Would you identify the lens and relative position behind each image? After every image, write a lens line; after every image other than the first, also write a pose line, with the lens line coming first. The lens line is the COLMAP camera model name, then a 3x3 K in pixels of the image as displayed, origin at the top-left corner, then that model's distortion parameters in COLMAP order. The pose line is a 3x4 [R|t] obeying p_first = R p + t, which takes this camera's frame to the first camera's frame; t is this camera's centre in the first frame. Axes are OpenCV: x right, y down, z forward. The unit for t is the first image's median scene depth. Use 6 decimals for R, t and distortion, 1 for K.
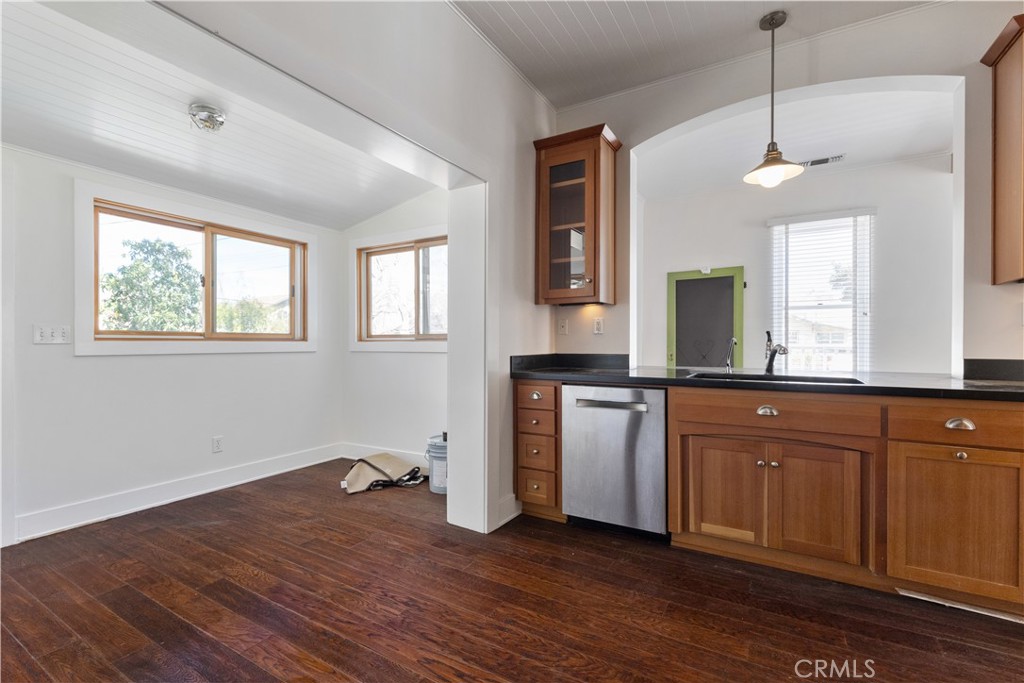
lens RADIAL K [[463.7, 0, 480.9], [0, 463.7, 344.2], [0, 0, 1]] dist [0.000017, 0.000198]
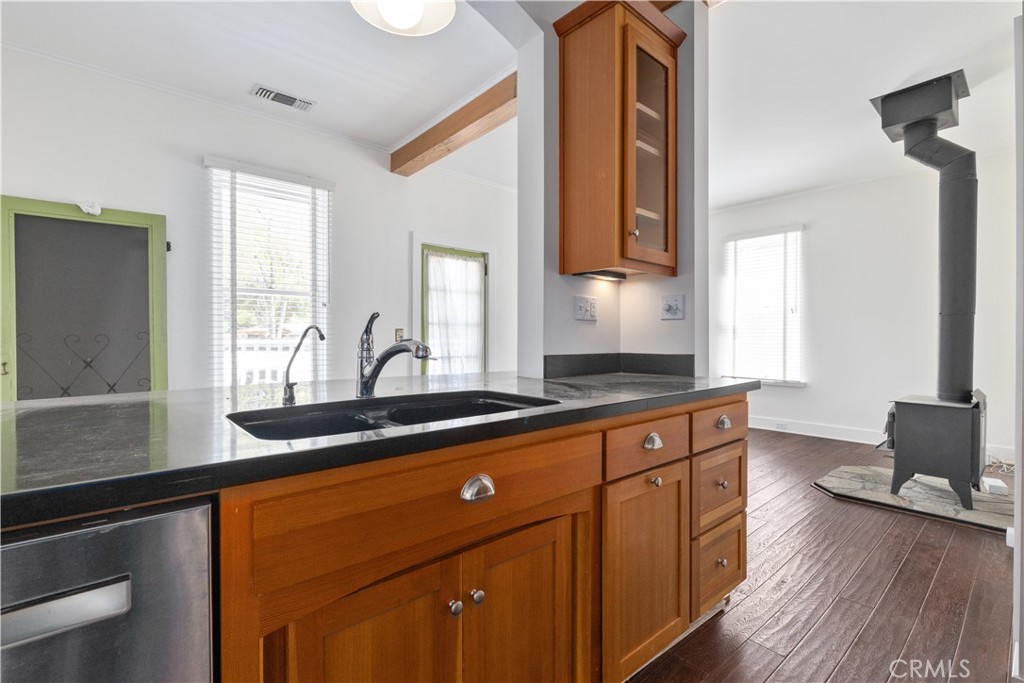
lens RADIAL K [[463.7, 0, 534.9], [0, 463.7, 345.1], [0, 0, 1]] dist [0.000017, 0.000198]
pose [[0.258187, -0.012121, 0.966019, 0.181708], [0.003946, 0.999926, 0.011492, 0.002081], [-0.966087, 0.000845, 0.258216, 0.741156]]
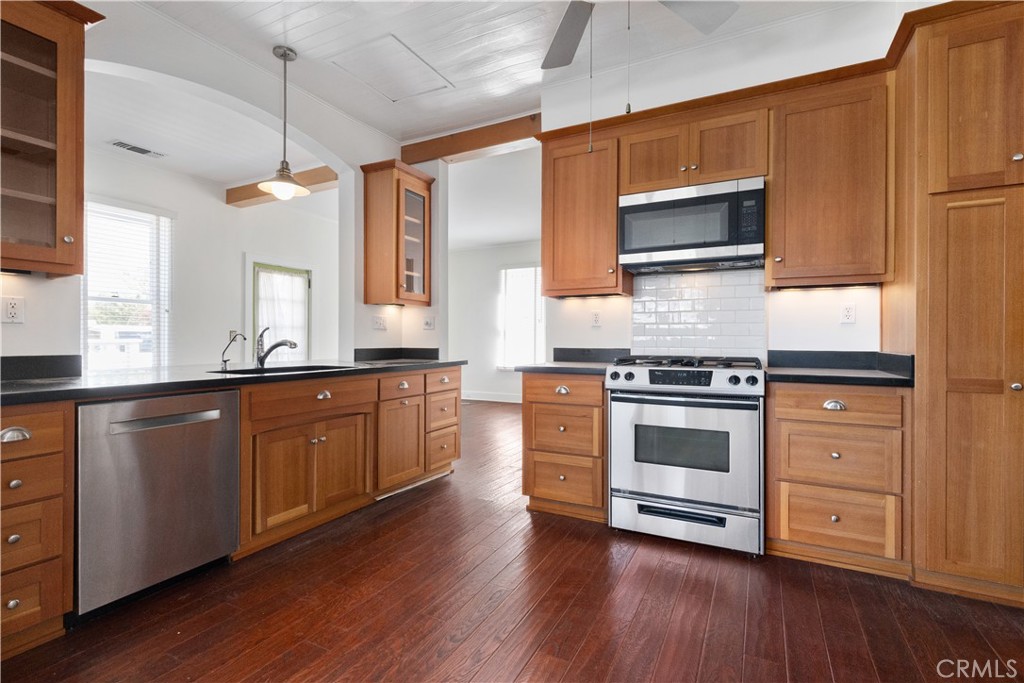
lens RADIAL K [[463.7, 0, 531.4], [0, 463.7, 339.7], [0, 0, 1]] dist [0.000017, 0.000198]
pose [[-0.103059, -0.001068, 0.994675, -0.562387], [0.001613, 0.999998, 0.001240, -0.000223], [-0.994674, 0.001732, -0.103057, 0.524820]]
